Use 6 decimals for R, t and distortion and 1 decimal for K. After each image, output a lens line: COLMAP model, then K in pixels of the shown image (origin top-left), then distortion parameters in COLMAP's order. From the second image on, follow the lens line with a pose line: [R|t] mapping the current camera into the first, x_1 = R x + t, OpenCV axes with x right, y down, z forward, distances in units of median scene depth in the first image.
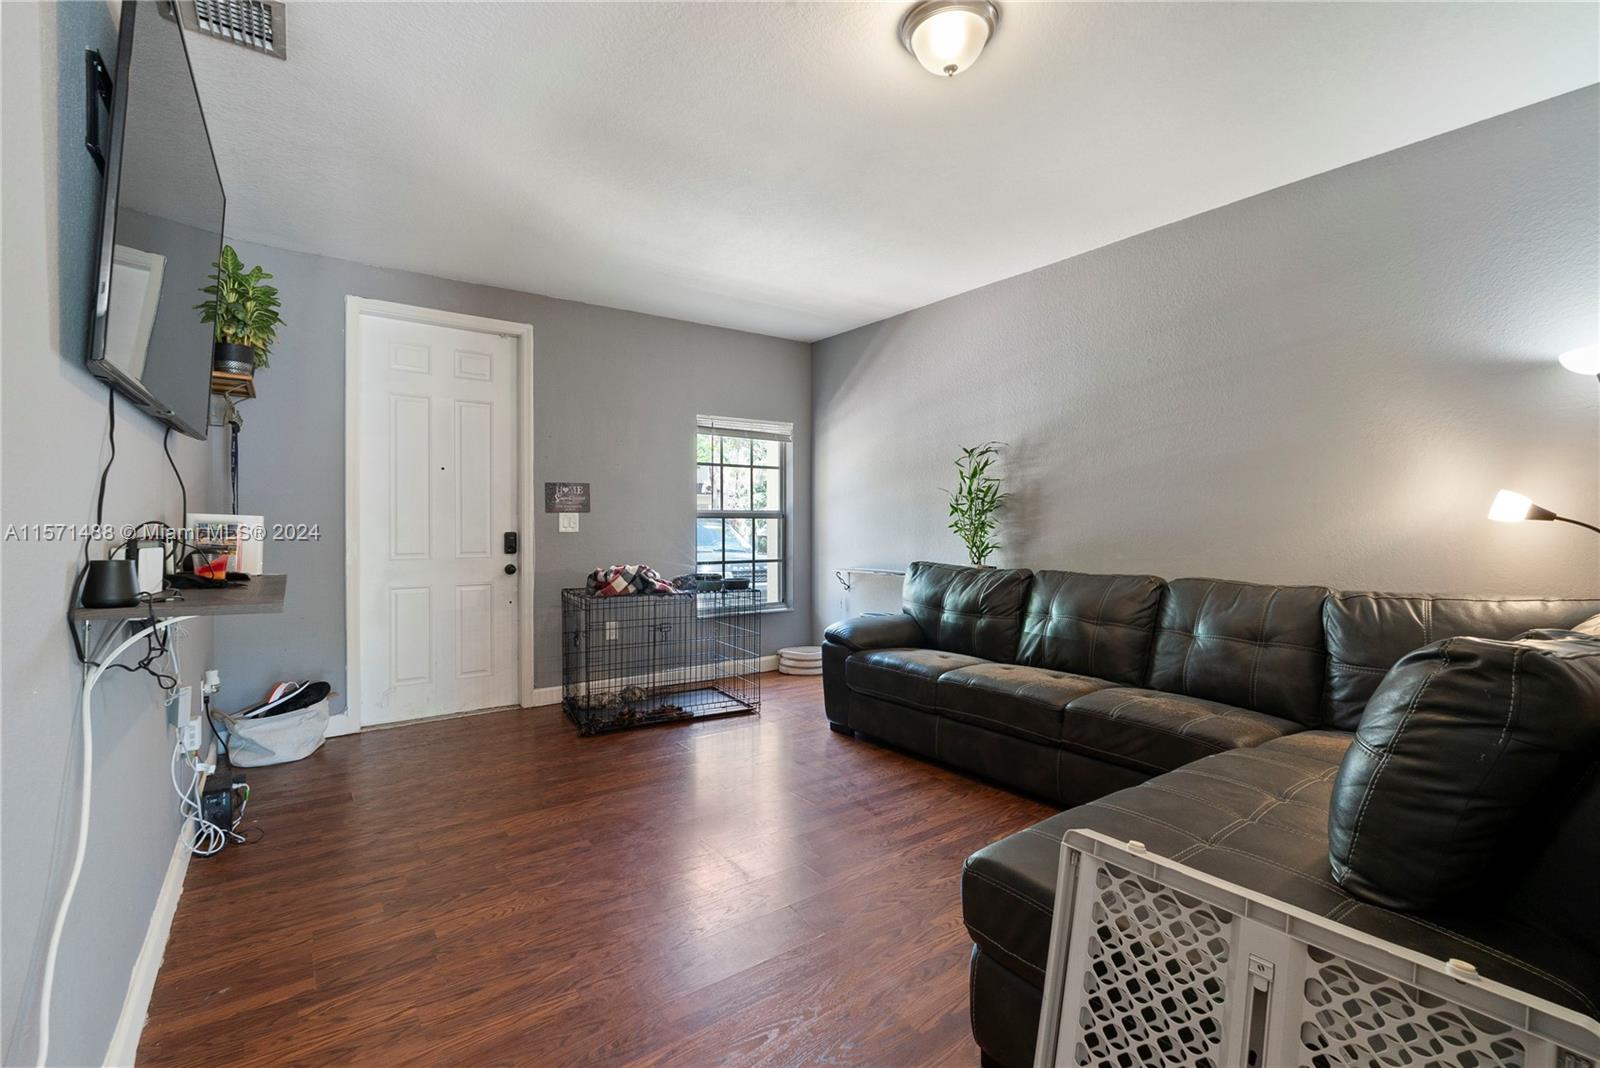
lens RADIAL K [[705.1, 0, 802.2], [0, 705.1, 524.6], [0, 0, 1]] dist [-0.000656, -0.000469]
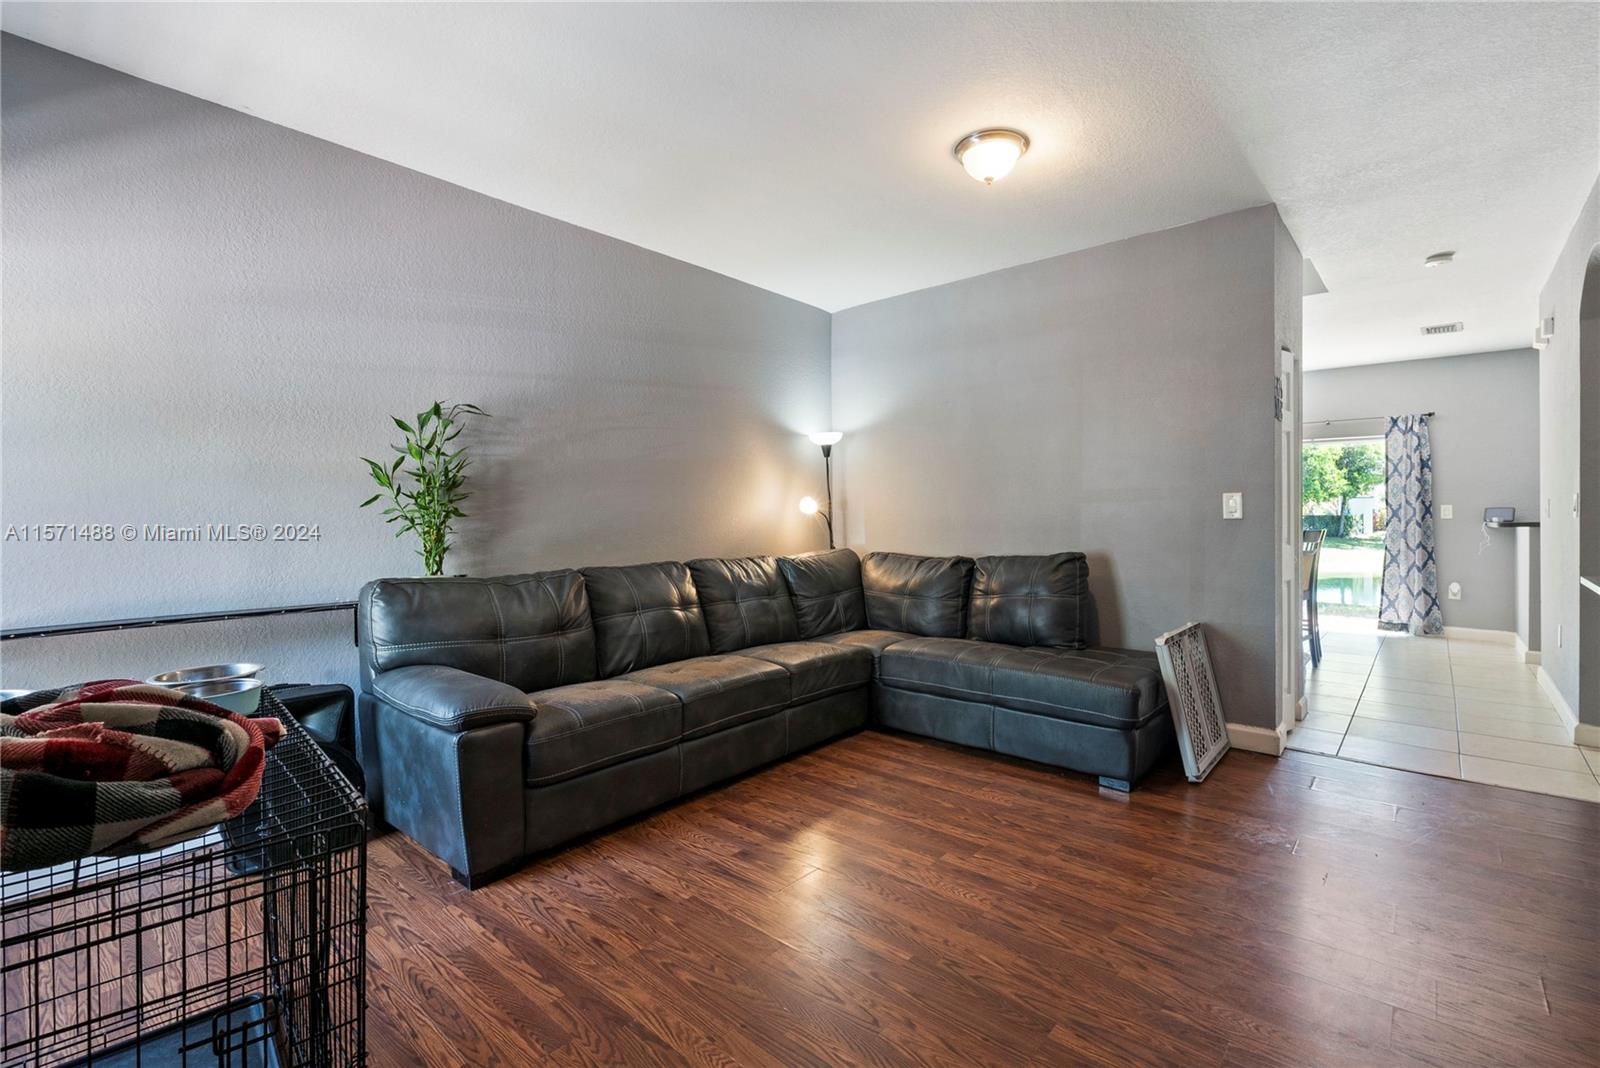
lens RADIAL K [[705.1, 0, 802.2], [0, 705.1, 524.6], [0, 0, 1]] dist [-0.000656, -0.000469]
pose [[-0.211846, -0.007035, 0.977278, -0.529039], [0.011347, 0.999889, 0.009657, 0.004659], [-0.977237, 0.013135, -0.211743, 0.840590]]
